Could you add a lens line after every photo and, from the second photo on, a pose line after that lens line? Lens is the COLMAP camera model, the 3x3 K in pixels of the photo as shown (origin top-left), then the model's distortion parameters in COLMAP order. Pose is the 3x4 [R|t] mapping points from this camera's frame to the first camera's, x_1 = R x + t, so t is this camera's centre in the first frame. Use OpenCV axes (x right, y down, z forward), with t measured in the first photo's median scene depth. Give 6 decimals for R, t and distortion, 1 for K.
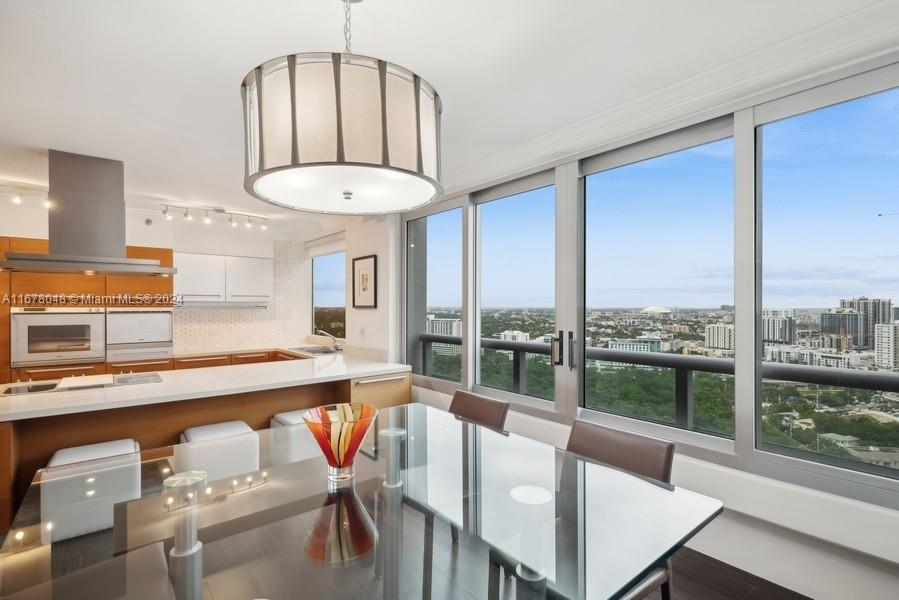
lens RADIAL K [[416.7, 0, 453.3], [0, 416.7, 306.0], [0, 0, 1]] dist [0.006124, -0.002734]
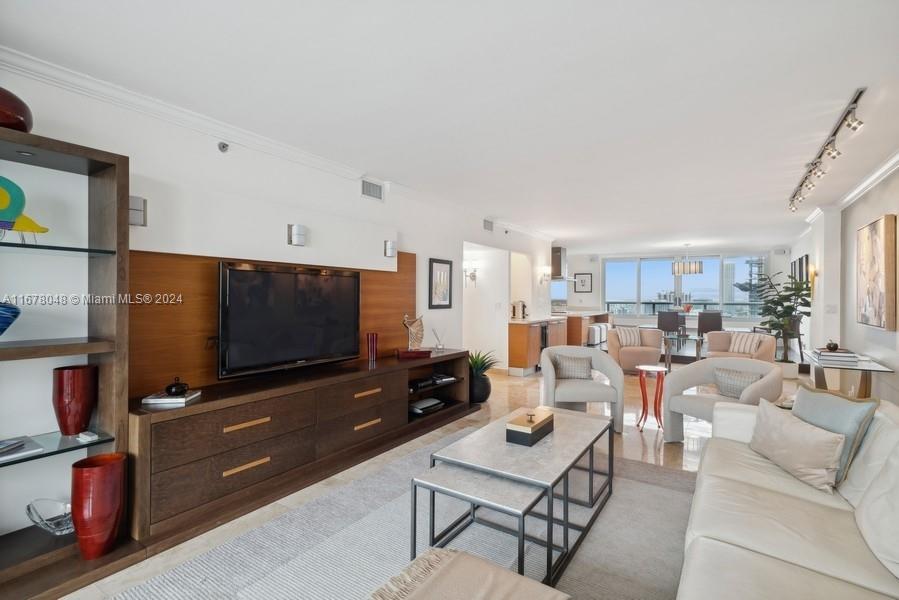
lens RADIAL K [[438.9, 0, 448.7], [0, 438.9, 300.8], [0, 0, 1]] dist [0.004844, 0.000233]
pose [[0.952605, 0.000614, 0.304208, -1.963771], [-0.002825, 0.999973, 0.006830, 0.044004], [-0.304196, -0.007366, 0.952581, -1.499359]]
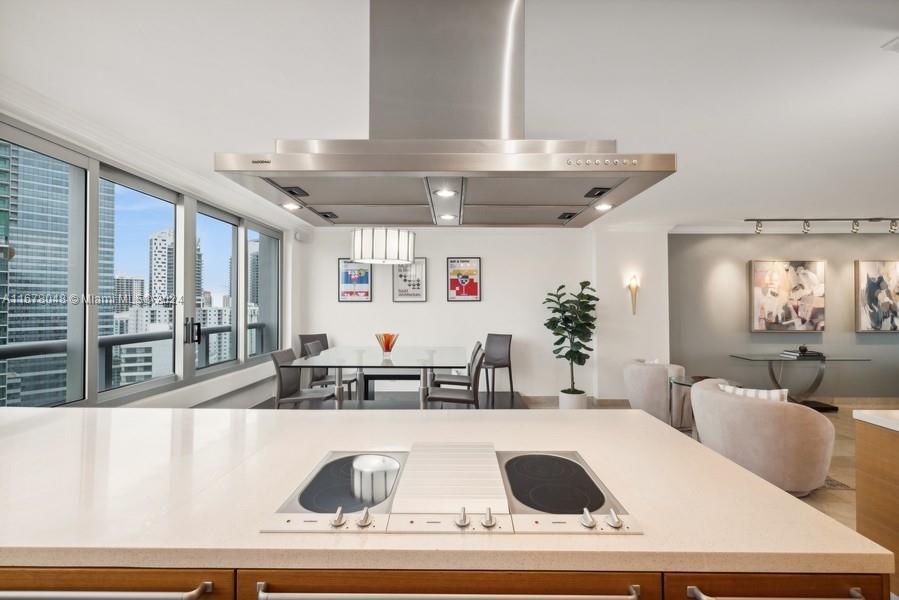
lens RADIAL K [[416.7, 0, 442.8], [0, 416.7, 297.0], [0, 0, 1]] dist [0.006124, -0.002734]
pose [[-0.758258, 0.012273, 0.651839, -0.783204], [0.001965, 0.999861, -0.016541, 0.013662], [-0.651951, -0.011261, -0.758177, 0.953478]]
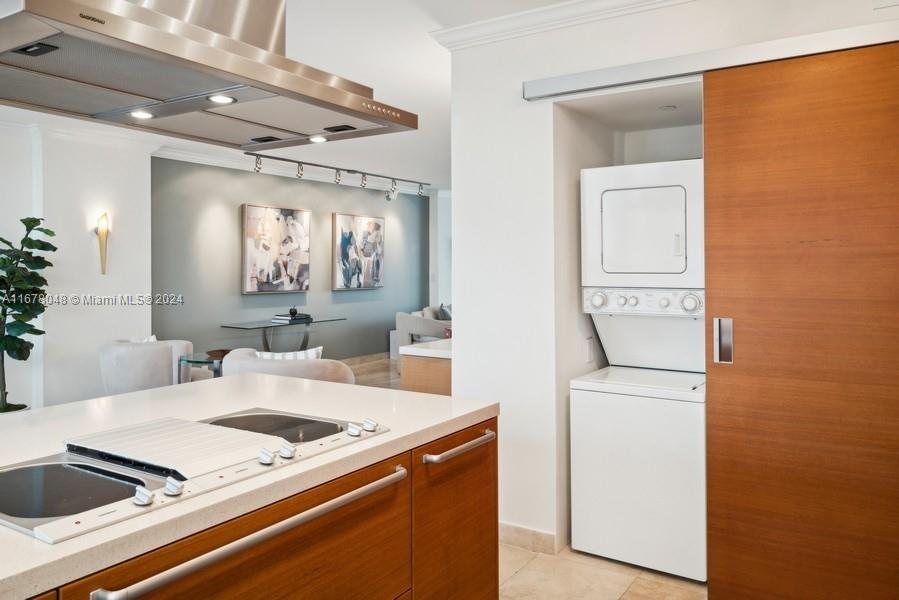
lens RADIAL K [[685.4, 0, 464.3], [0, 685.4, 262.0], [0, 0, 1]] dist [0.003272, 0.001546]
pose [[-0.948298, 0.000251, -0.317380, -0.633791], [0.001592, 0.999991, -0.003967, 0.031488], [0.317376, -0.004268, -0.948290, 1.127749]]
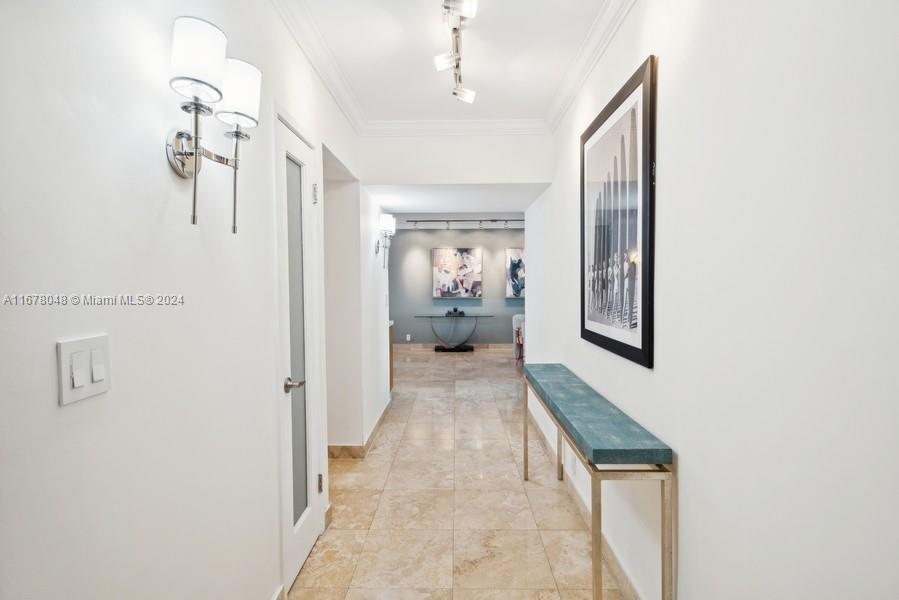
lens RADIAL K [[438.9, 0, 456.1], [0, 438.9, 301.0], [0, 0, 1]] dist [0.004844, 0.000233]
pose [[-0.773213, -0.022292, 0.633754, -2.060130], [0.007034, 0.999019, 0.043721, 0.031024], [-0.634107, 0.038264, -0.772298, 0.765616]]
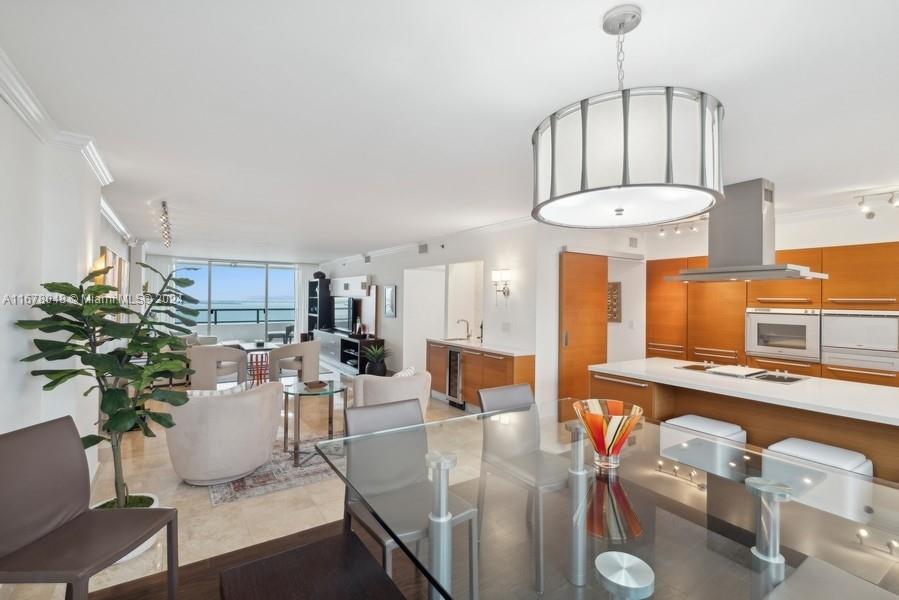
lens RADIAL K [[416.7, 0, 453.8], [0, 416.7, 304.7], [0, 0, 1]] dist [0.006124, -0.002734]
pose [[-0.114184, 0.006491, -0.993438, 0.272421], [-0.017211, 0.999816, 0.008511, -0.001345], [0.993310, 0.018070, -0.114052, 0.238039]]
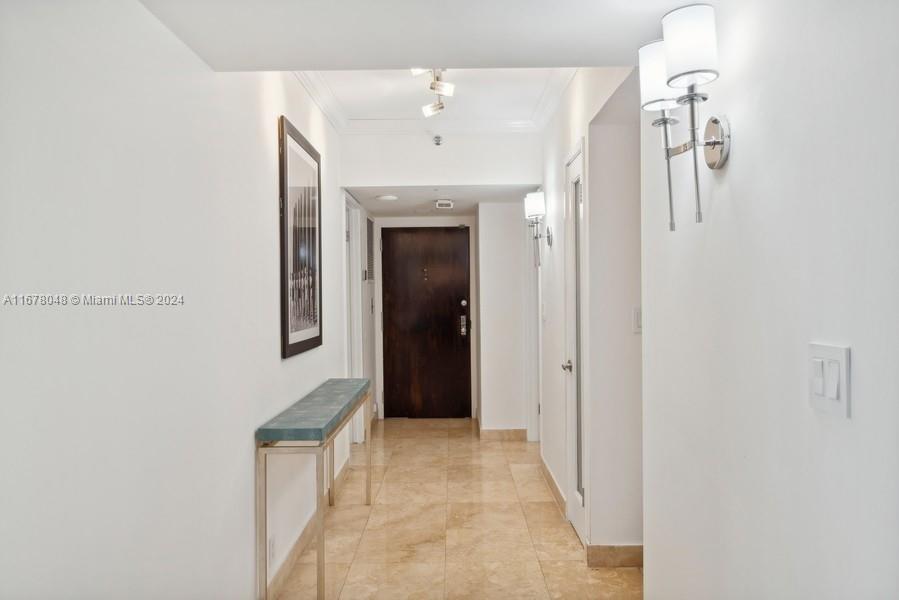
lens RADIAL K [[685.4, 0, 451.1], [0, 685.4, 303.6], [0, 0, 1]] dist [0.003272, 0.001546]
pose [[0.772152, -0.000584, -0.635438, -1.213379], [0.011019, 0.999862, 0.012471, 0.039554], [0.635342, -0.016631, 0.772051, -0.240367]]
